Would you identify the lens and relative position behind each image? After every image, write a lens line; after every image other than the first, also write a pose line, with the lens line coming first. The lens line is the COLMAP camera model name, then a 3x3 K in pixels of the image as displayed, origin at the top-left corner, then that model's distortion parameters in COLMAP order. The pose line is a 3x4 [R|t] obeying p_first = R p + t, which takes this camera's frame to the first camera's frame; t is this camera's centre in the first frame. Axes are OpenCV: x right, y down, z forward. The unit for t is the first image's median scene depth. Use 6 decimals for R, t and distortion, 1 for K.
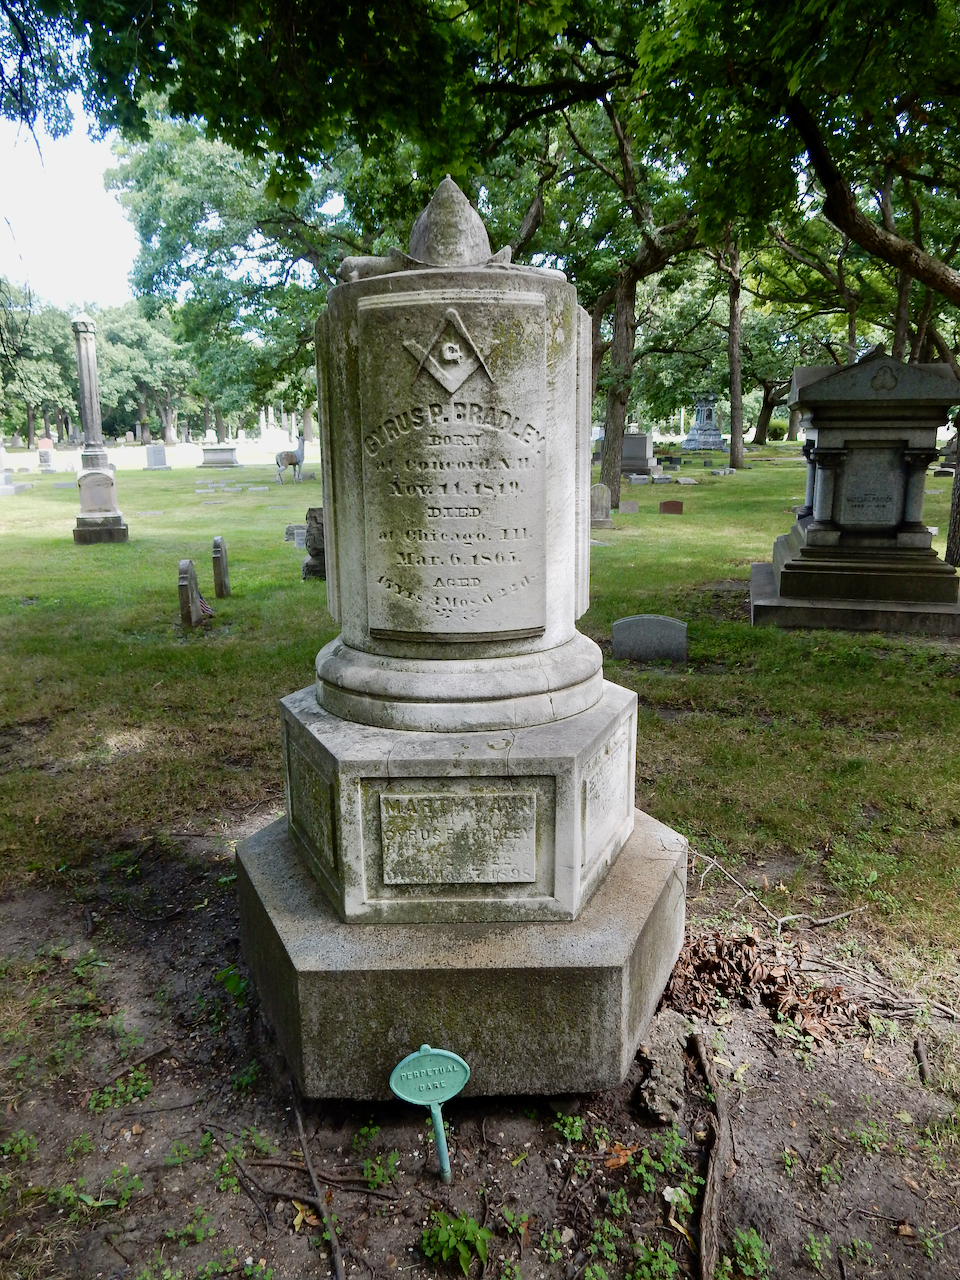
lens RADIAL K [[1052.8, 0, 480.6], [0, 1052.8, 458.7], [0, 0, 1]] dist [0.010983, 0.000469]
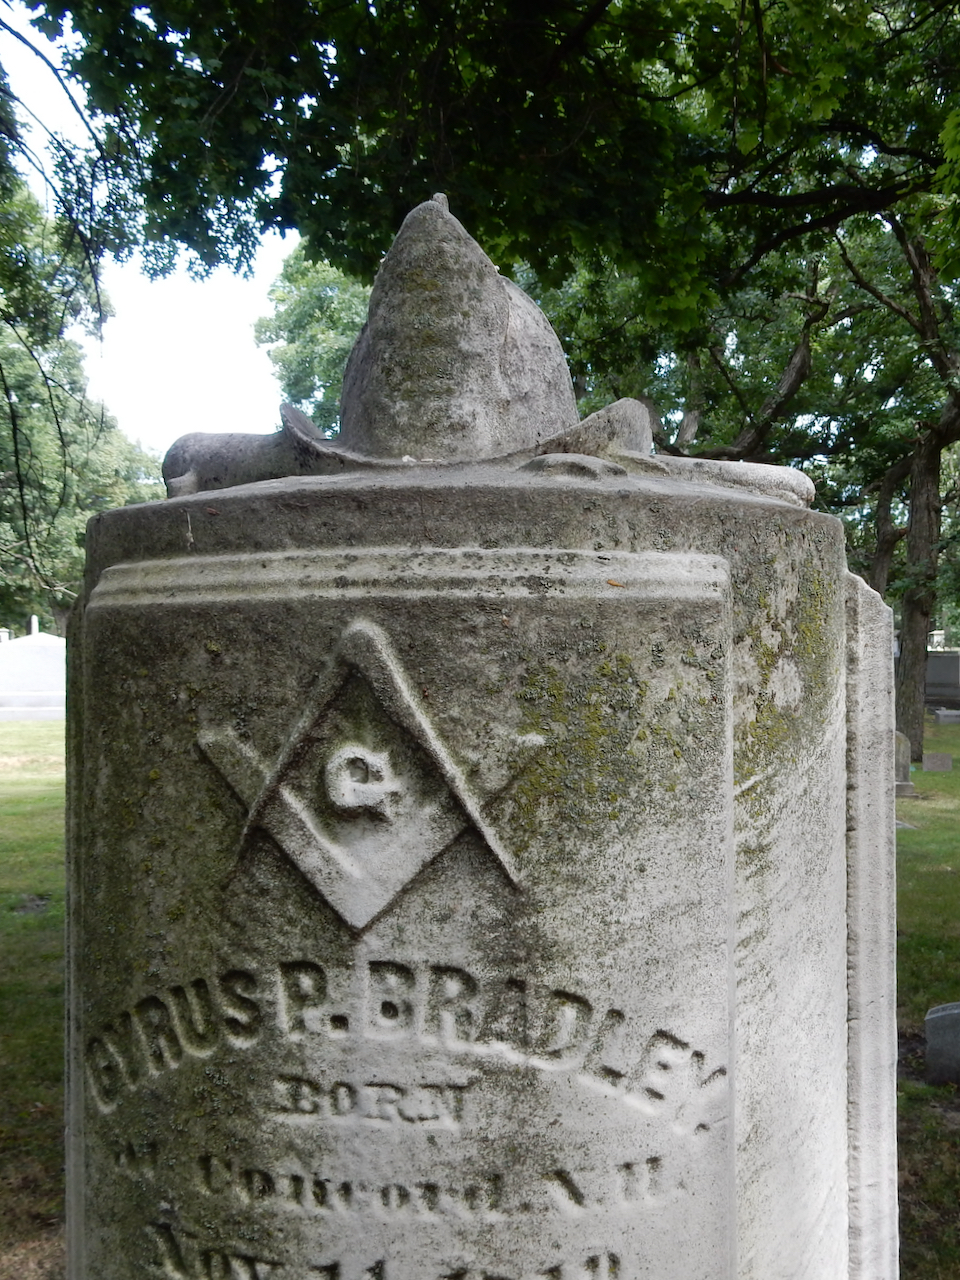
lens RADIAL K [[1052.8, 0, 480.6], [0, 1052.8, 458.7], [0, 0, 1]] dist [0.010983, 0.000469]
pose [[0.967790, 0.004650, -0.251715, 0.069153], [-0.042317, 0.988608, -0.144439, -0.139971], [0.248176, 0.150439, 0.956962, 0.704811]]
